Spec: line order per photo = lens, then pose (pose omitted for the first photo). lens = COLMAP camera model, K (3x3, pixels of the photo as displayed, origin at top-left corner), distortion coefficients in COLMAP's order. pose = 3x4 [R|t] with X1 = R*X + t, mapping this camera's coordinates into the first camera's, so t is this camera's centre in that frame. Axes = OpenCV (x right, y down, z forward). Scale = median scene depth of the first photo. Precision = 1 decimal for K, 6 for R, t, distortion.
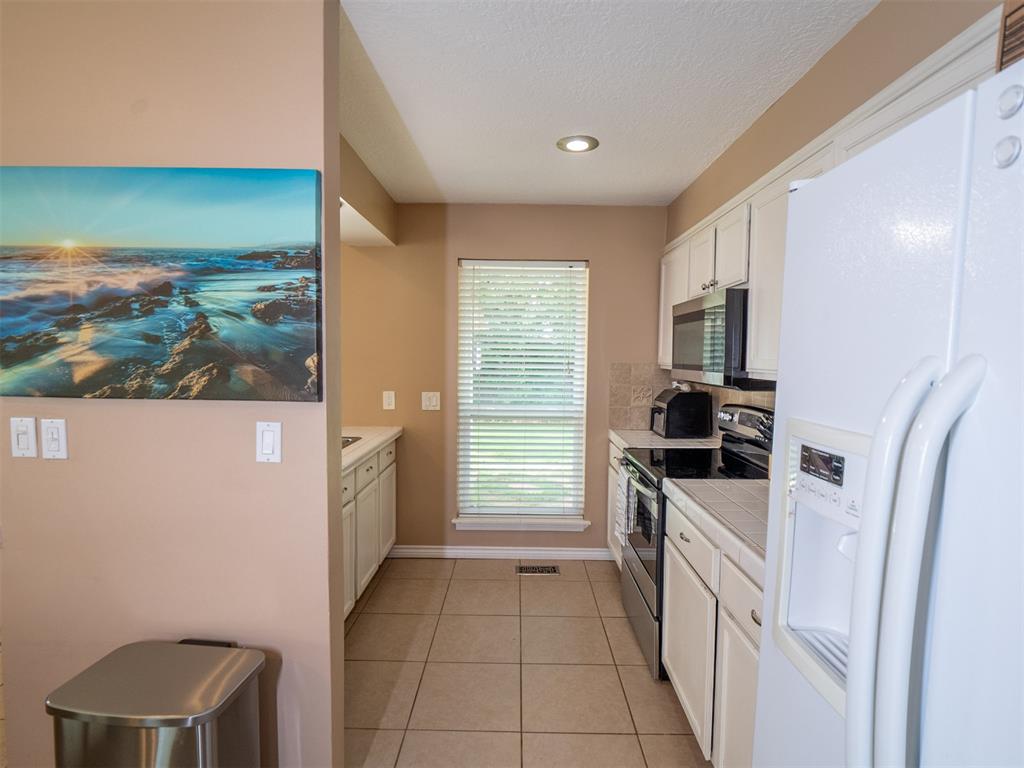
lens RADIAL K [[520.0, 0, 510.8], [0, 520.0, 391.5], [0, 0, 1]] dist [-0.000171, -0.001105]
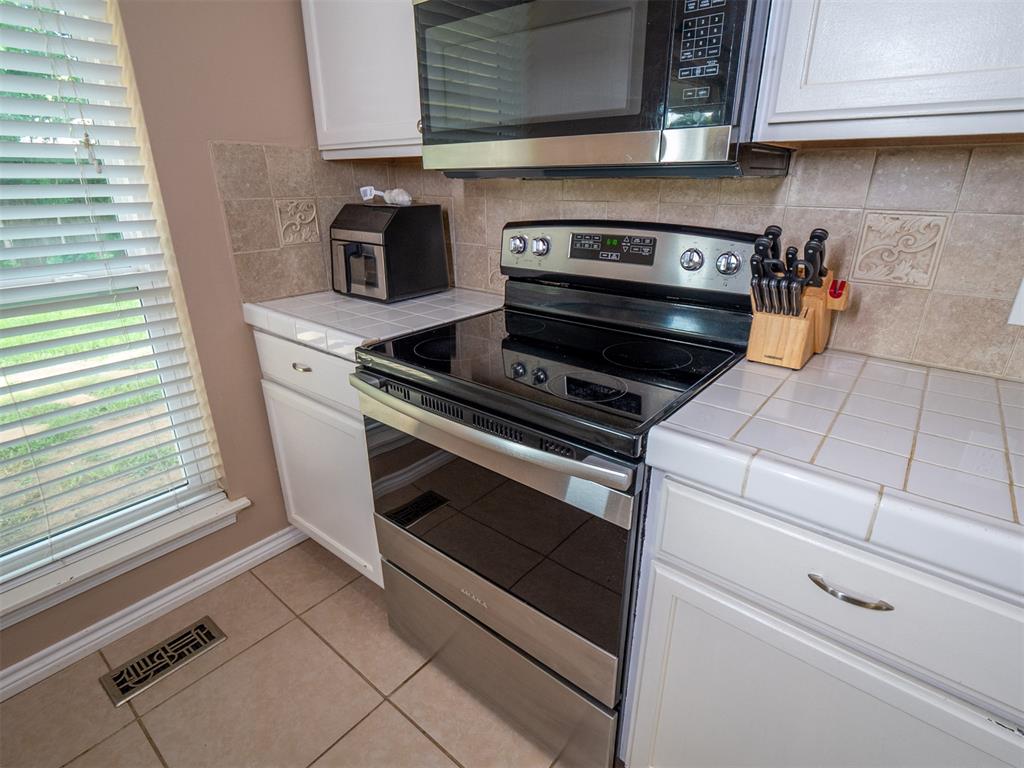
lens RADIAL K [[520.0, 0, 511.4], [0, 520.0, 387.2], [0, 0, 1]] dist [-0.000171, -0.001105]
pose [[0.626374, -0.295871, 0.721190, -0.013915], [0.067212, 0.942223, 0.328176, 0.007765], [-0.776620, -0.157089, 0.610070, 0.534744]]
